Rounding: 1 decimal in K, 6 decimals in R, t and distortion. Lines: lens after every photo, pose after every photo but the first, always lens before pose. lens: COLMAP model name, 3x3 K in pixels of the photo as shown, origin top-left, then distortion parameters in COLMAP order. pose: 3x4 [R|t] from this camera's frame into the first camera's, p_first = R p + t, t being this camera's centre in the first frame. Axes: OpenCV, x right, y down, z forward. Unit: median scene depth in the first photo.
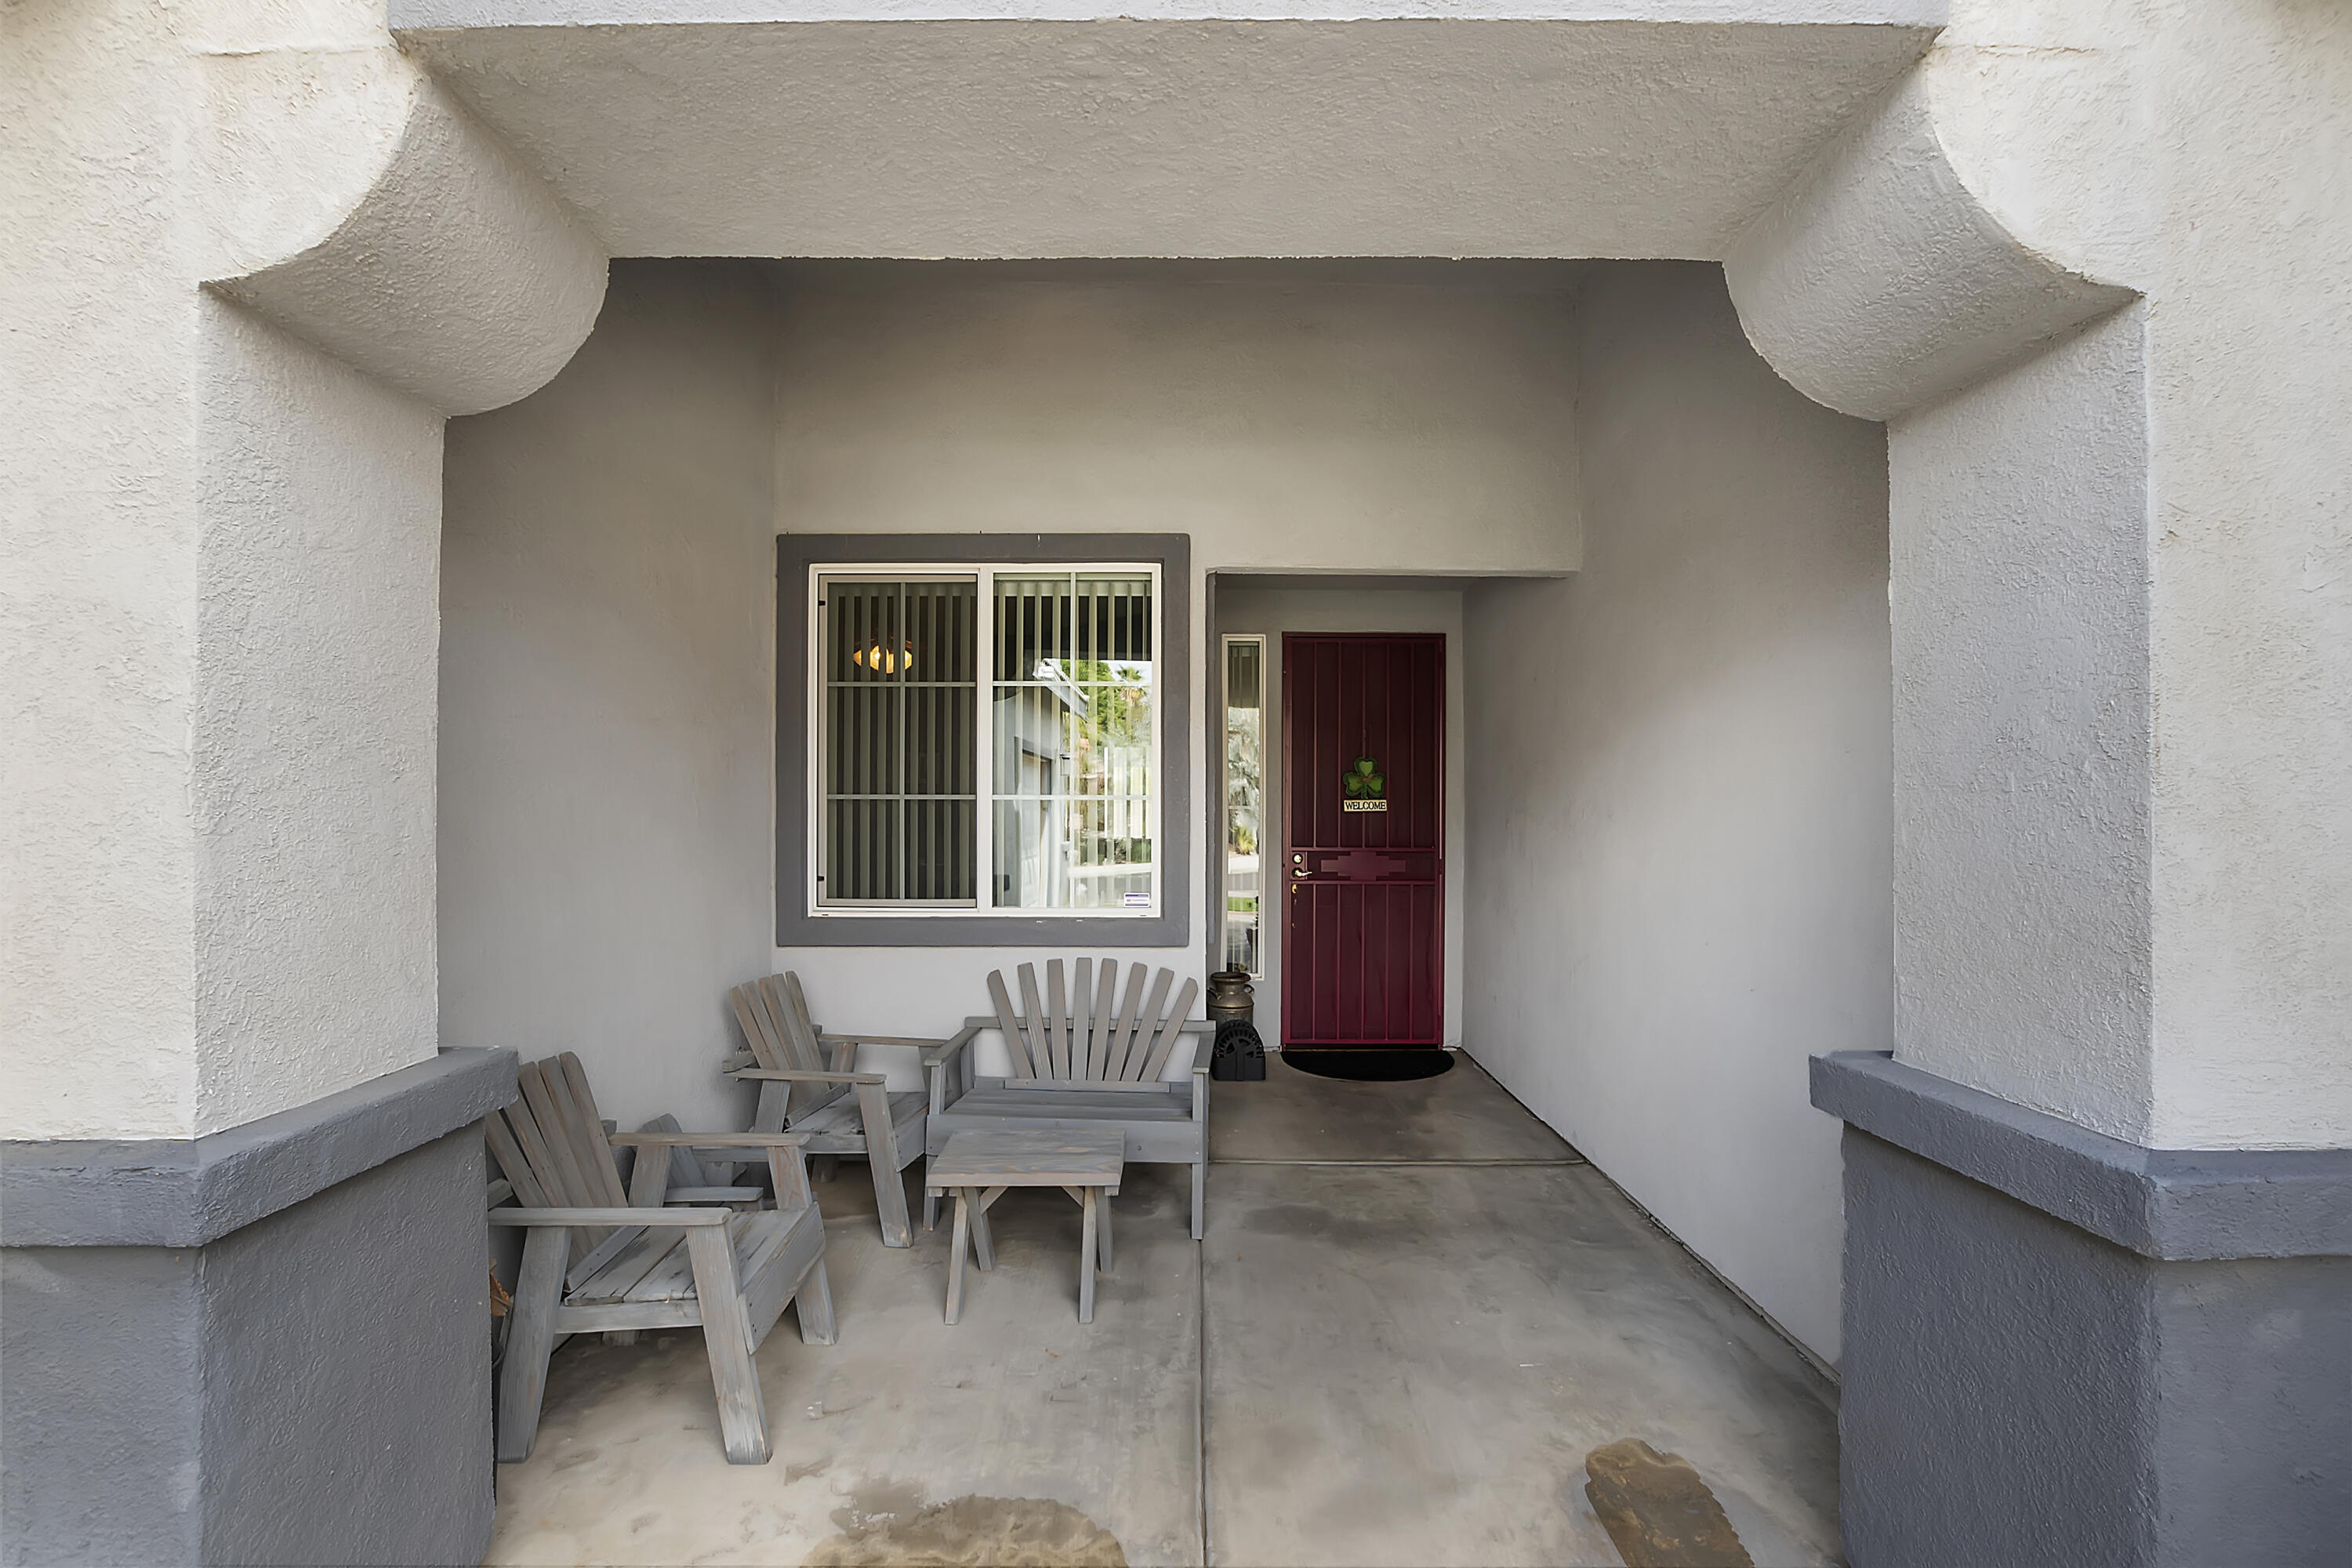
lens RADIAL K [[1054.7, 0, 1169.0], [0, 1054.7, 797.4], [0, 0, 1]] dist [-0.000354, -0.000023]
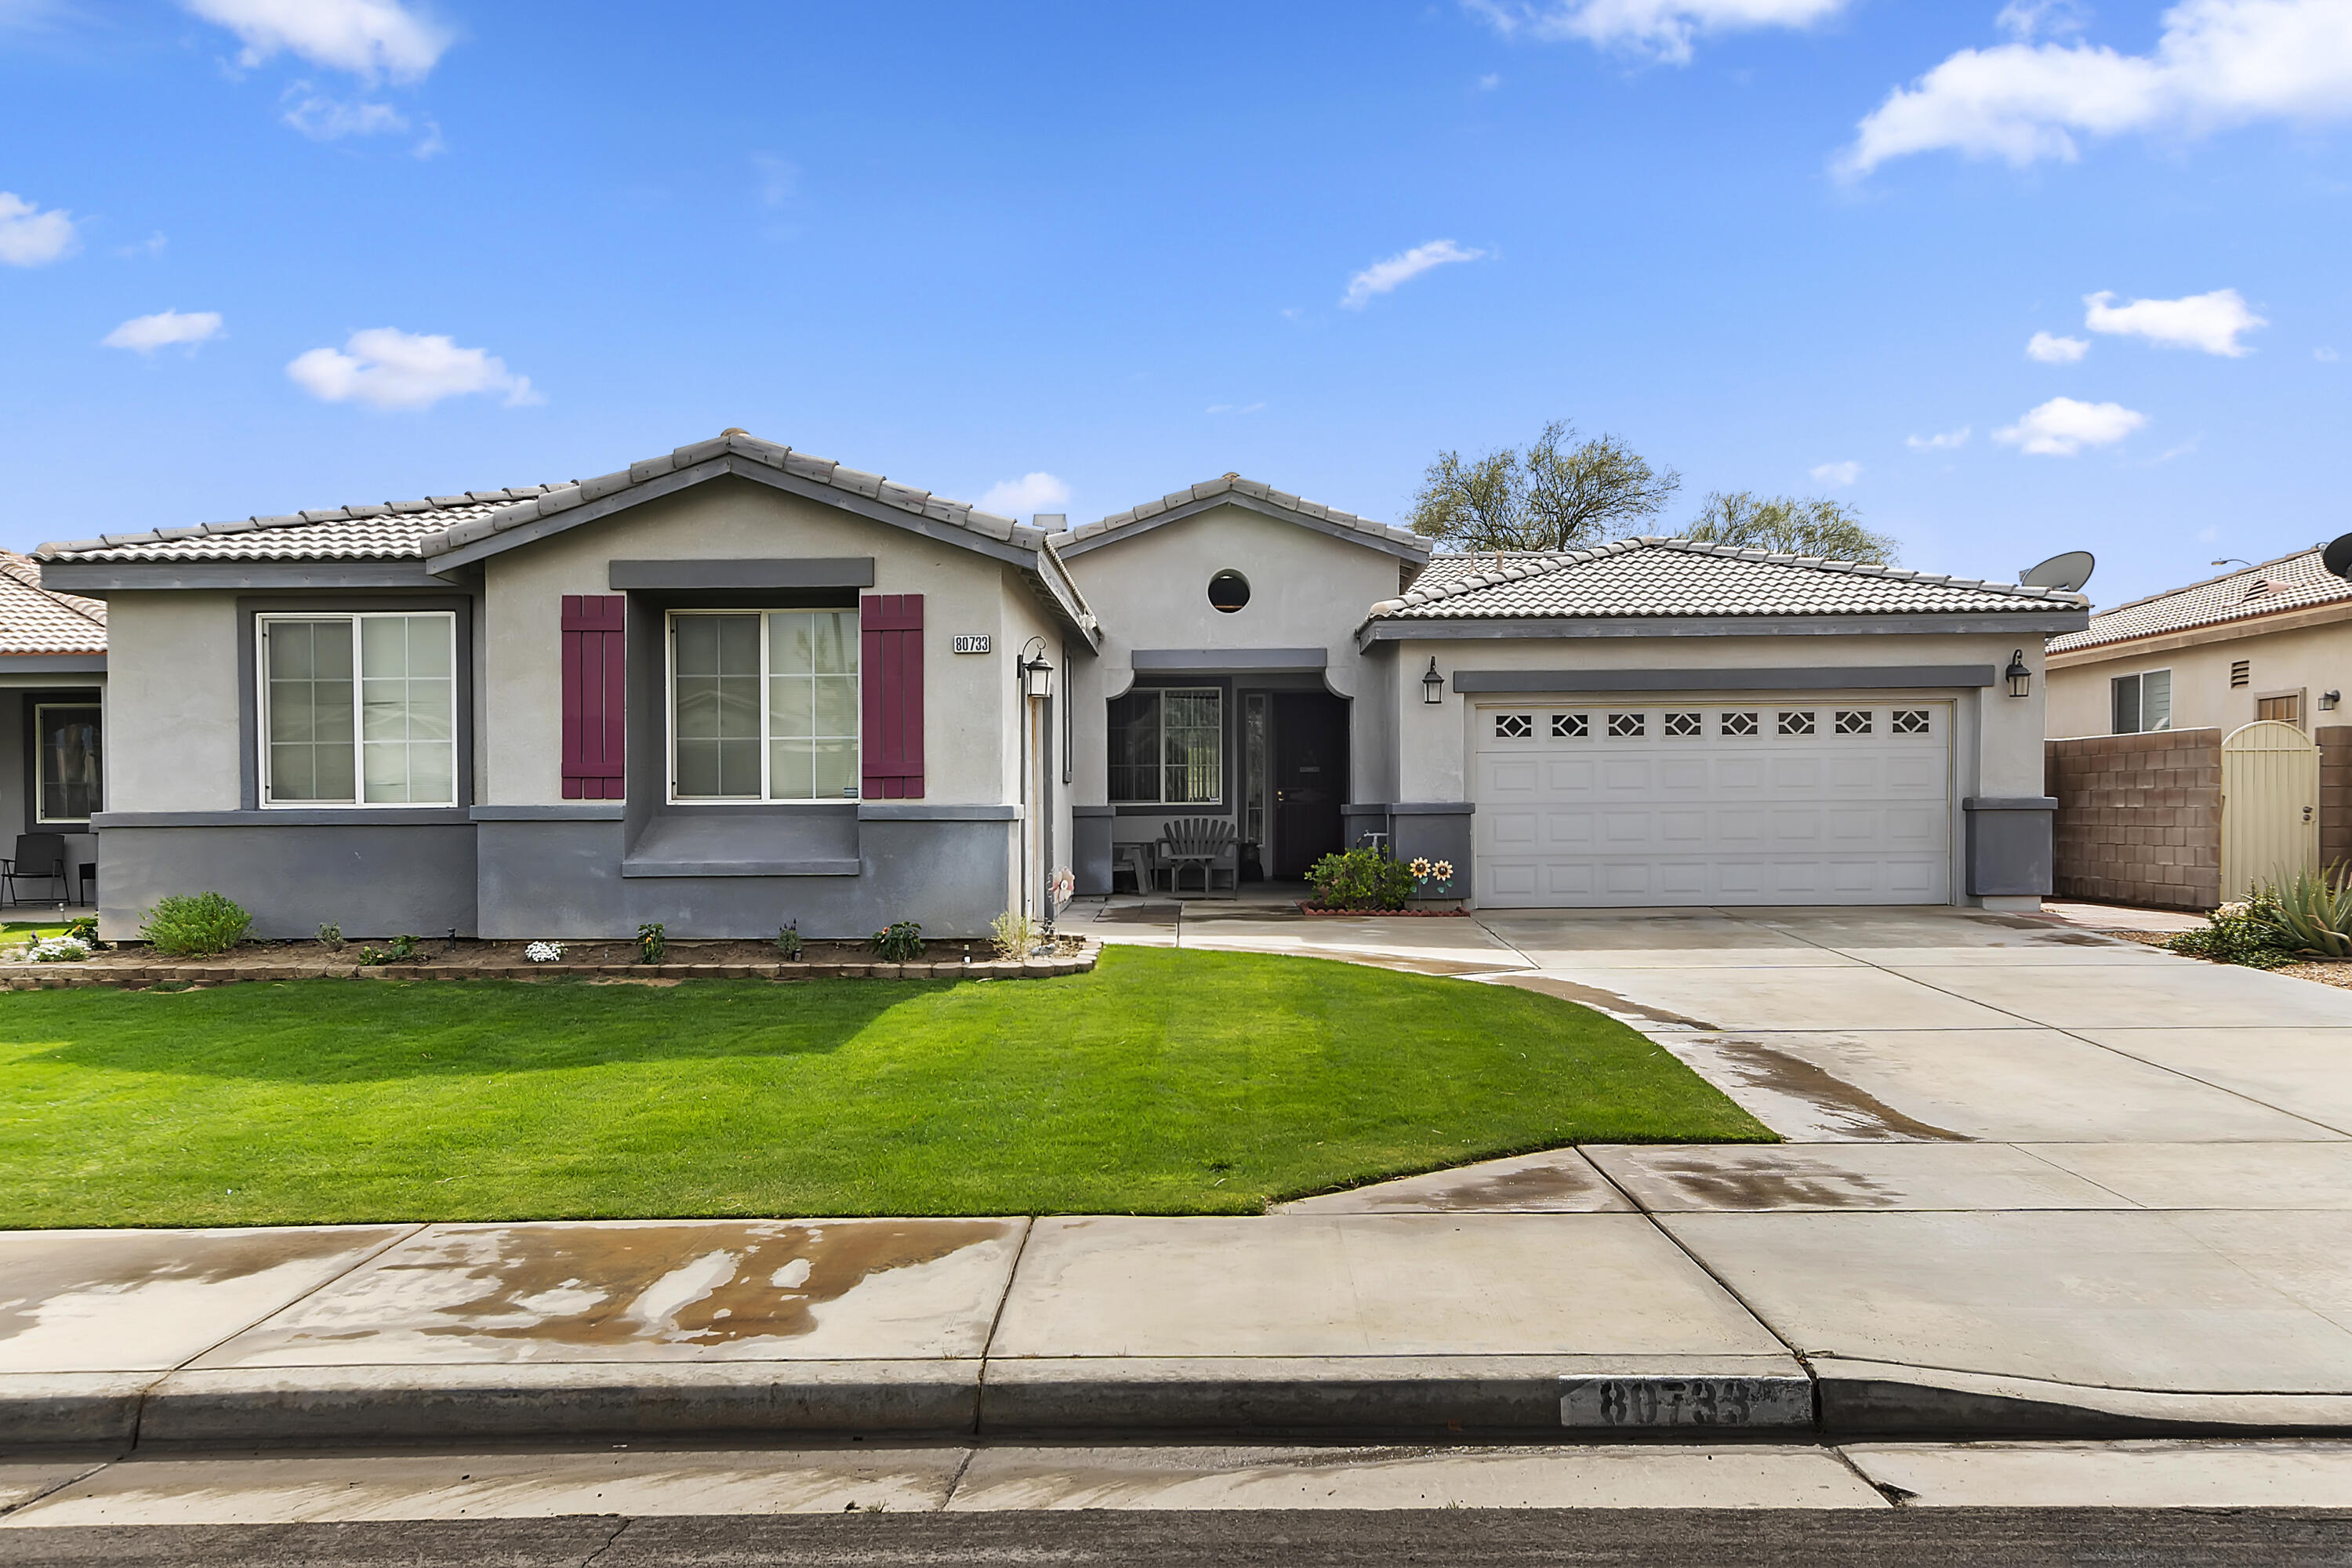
lens RADIAL K [[1765.7, 0, 1179.4], [0, 1765.7, 838.2], [0, 0, 1]] dist [0.008908, 0.005056]
pose [[0.999905, -0.006594, -0.012072, -0.068989], [0.006968, 0.999491, 0.031138, 0.050861], [0.011860, -0.031219, 0.999442, -4.011293]]
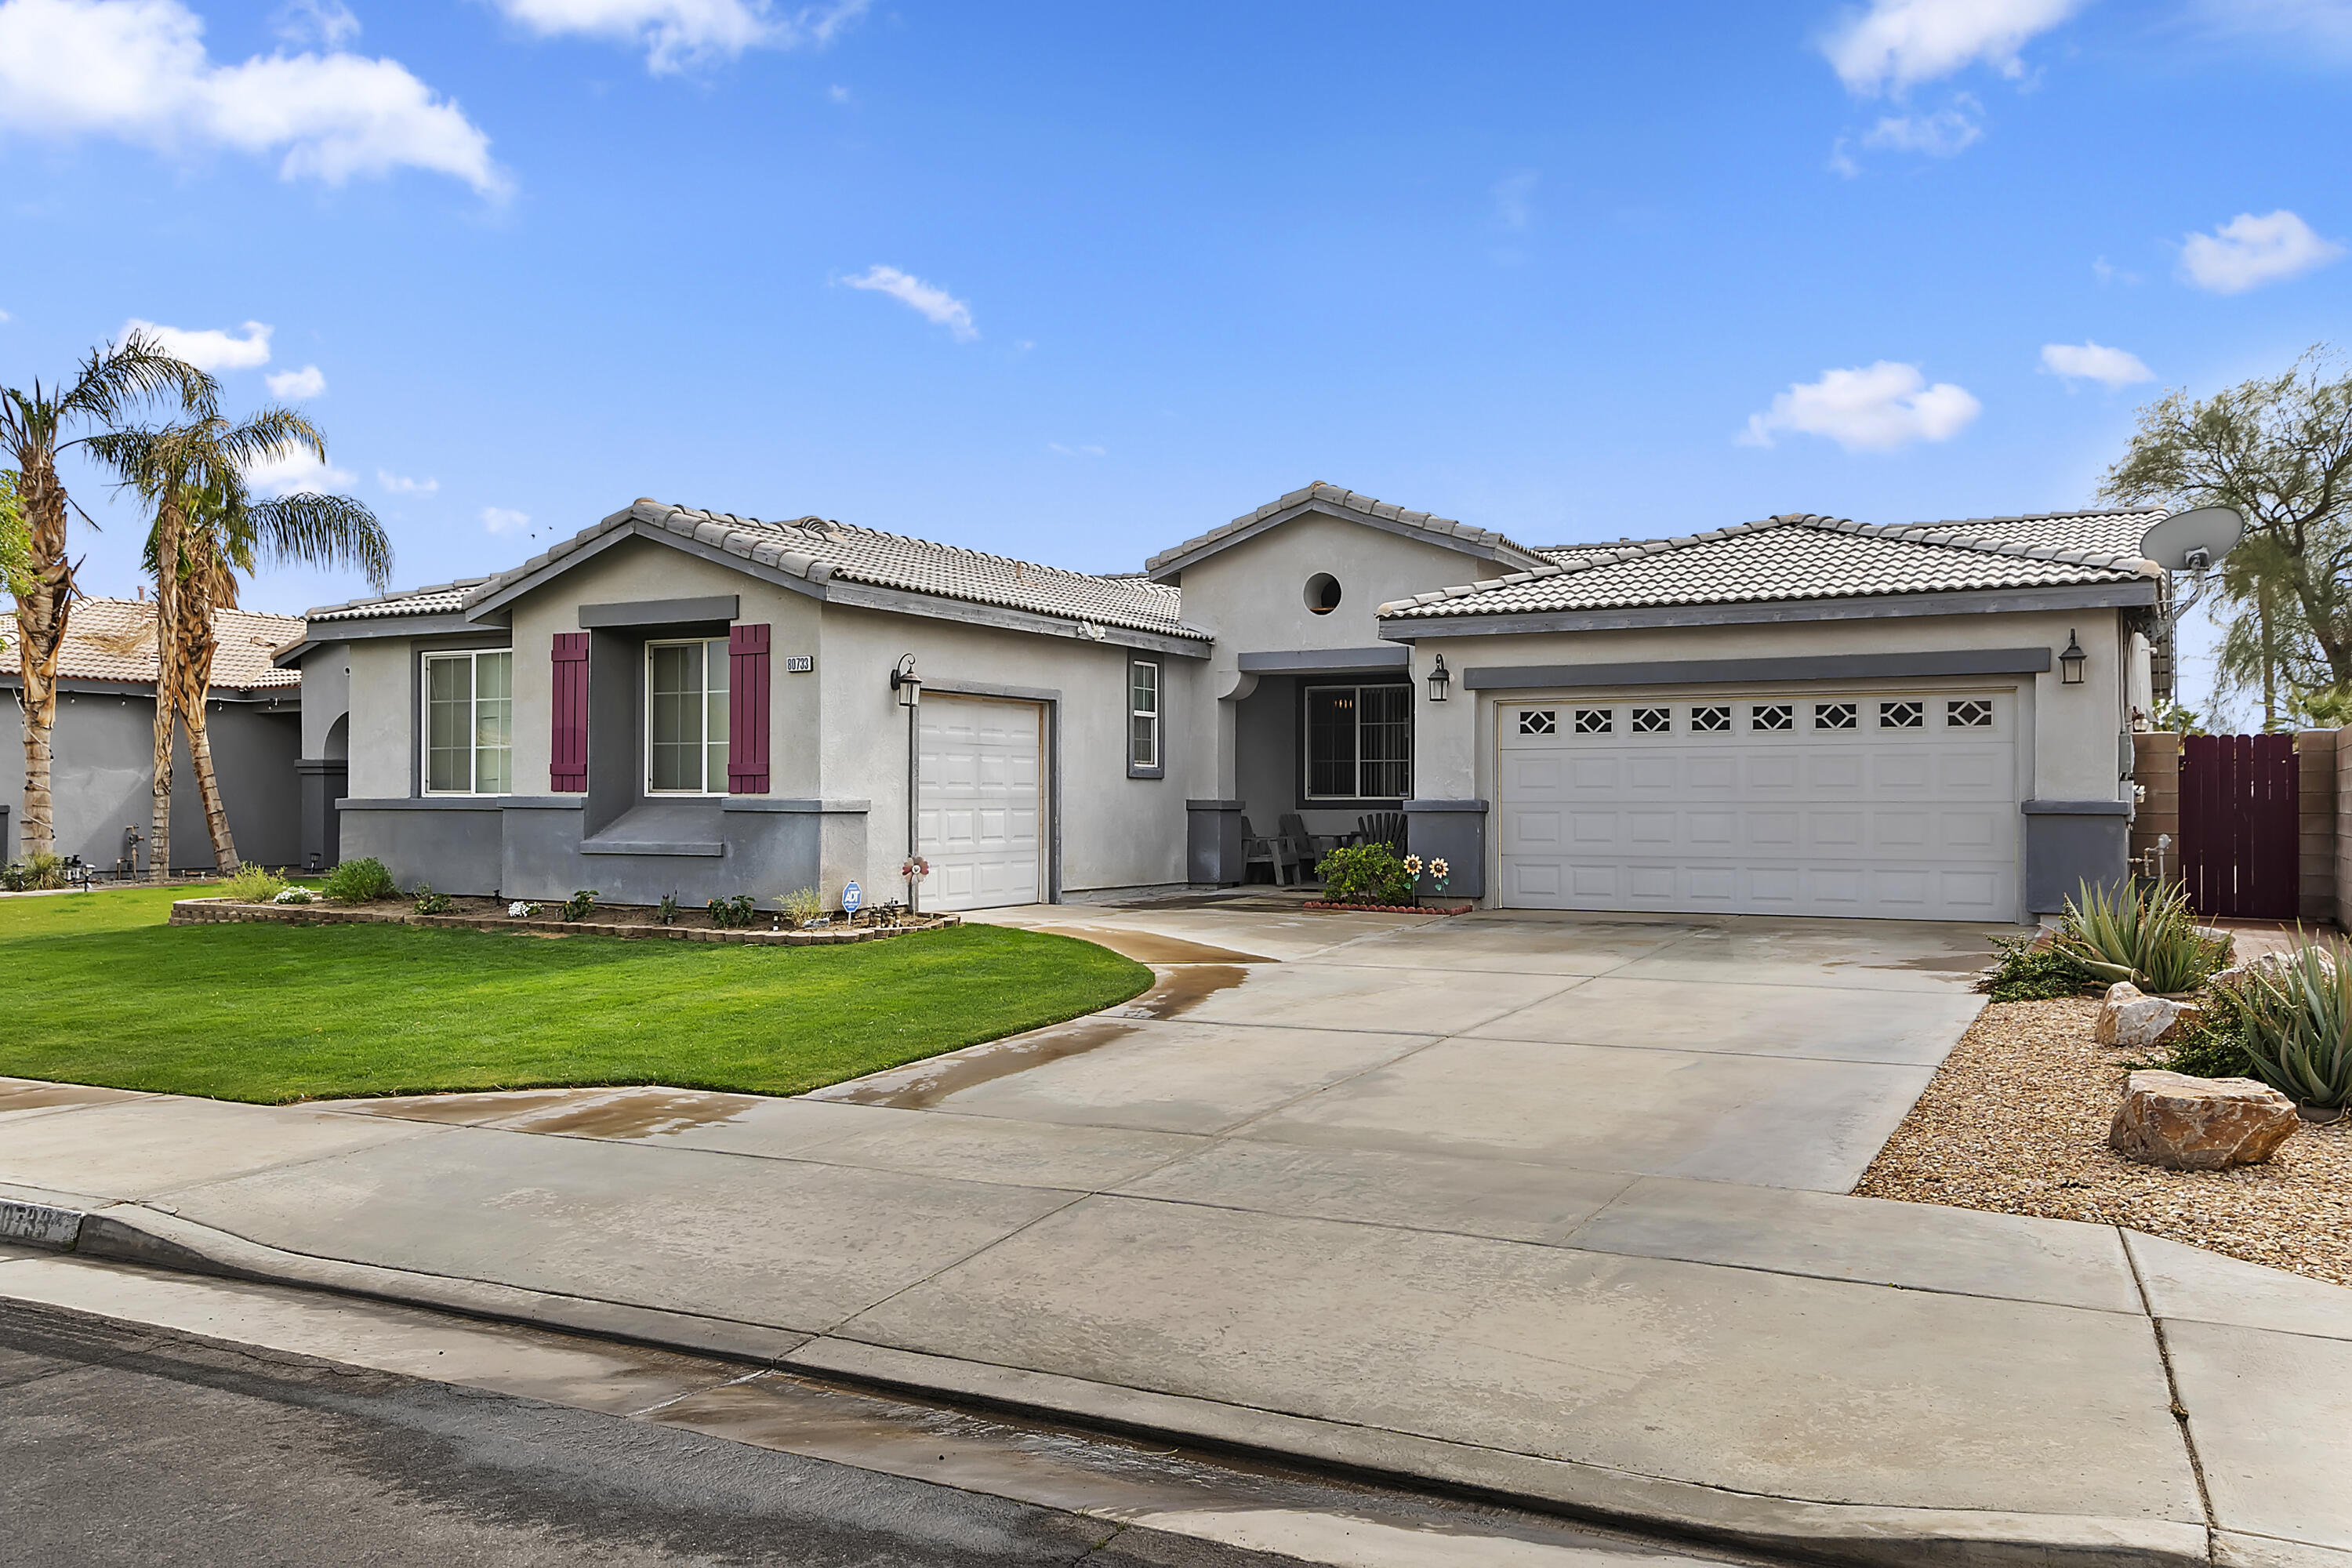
lens RADIAL K [[1800.1, 0, 1176.0], [0, 1800.1, 784.0], [0, 0, 1]] dist [0.005331, 0.004673]
pose [[0.888854, -0.001342, -0.458189, 1.758935], [0.004010, 0.999980, 0.004852, 0.040642], [0.458174, -0.006150, 0.888841, -3.904750]]
